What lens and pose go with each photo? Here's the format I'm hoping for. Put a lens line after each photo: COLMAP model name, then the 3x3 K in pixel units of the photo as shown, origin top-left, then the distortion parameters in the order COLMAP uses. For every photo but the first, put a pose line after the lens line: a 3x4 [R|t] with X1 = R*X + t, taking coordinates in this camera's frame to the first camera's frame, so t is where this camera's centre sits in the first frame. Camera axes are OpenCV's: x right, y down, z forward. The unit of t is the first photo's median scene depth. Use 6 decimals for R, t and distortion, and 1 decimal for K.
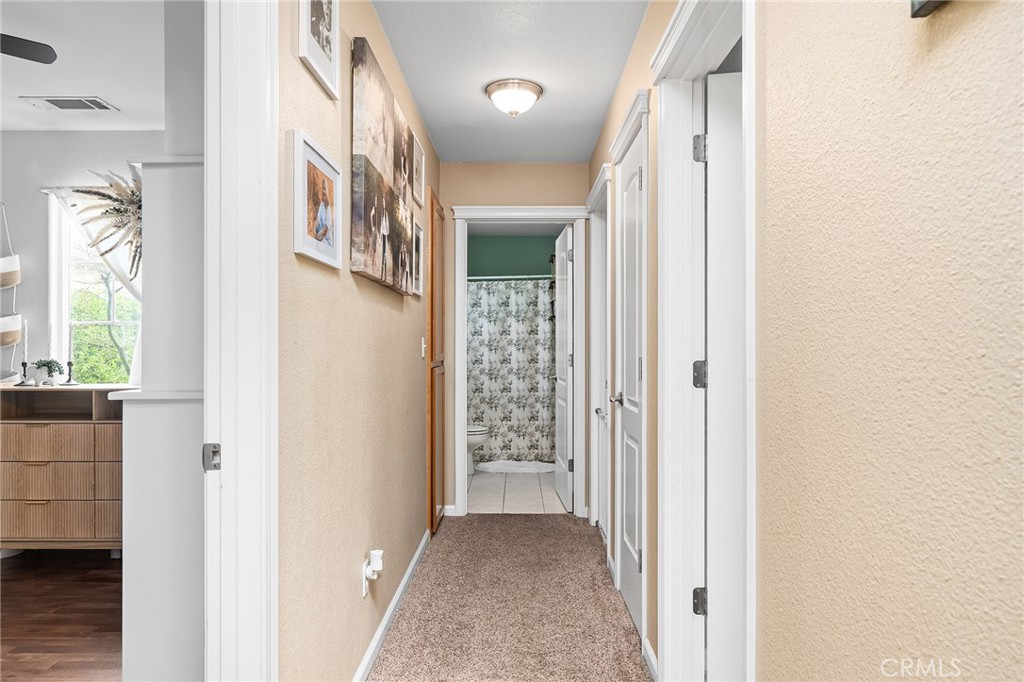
lens RADIAL K [[687.1, 0, 511.9], [0, 687.1, 343.6], [0, 0, 1]] dist [-0.001238, -0.000252]
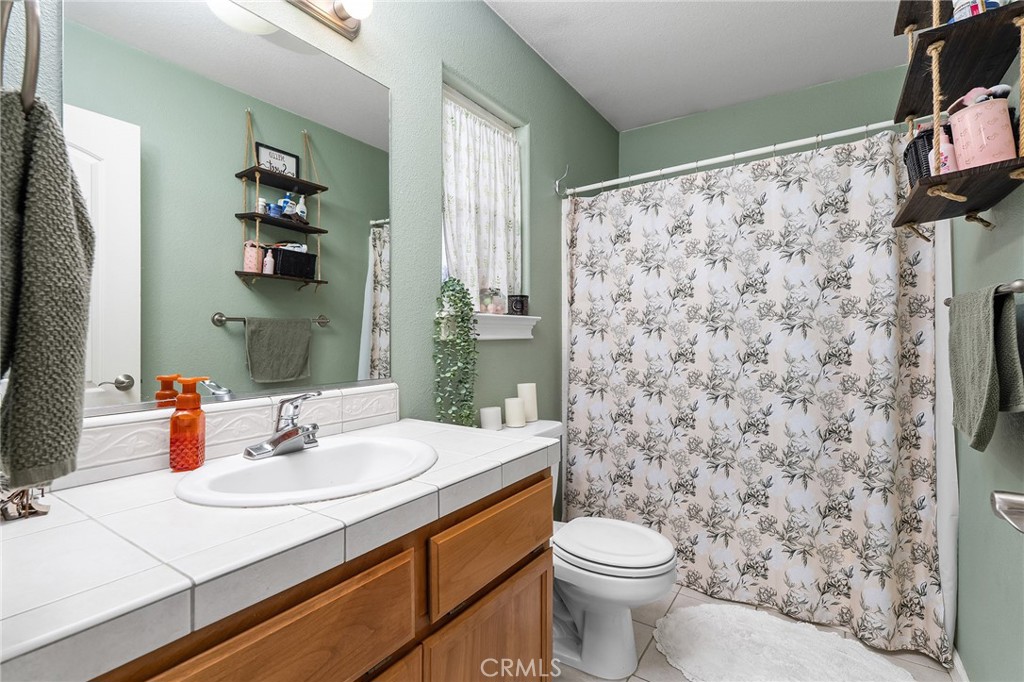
lens RADIAL K [[484.0, 0, 506.6], [0, 484.0, 337.6], [0, 0, 1]] dist [-0.005690, -0.000434]
pose [[0.832685, -0.002303, -0.553743, 0.026872], [0.004273, 0.999988, 0.002268, 0.012485], [0.553731, -0.004254, 0.832685, 0.662207]]
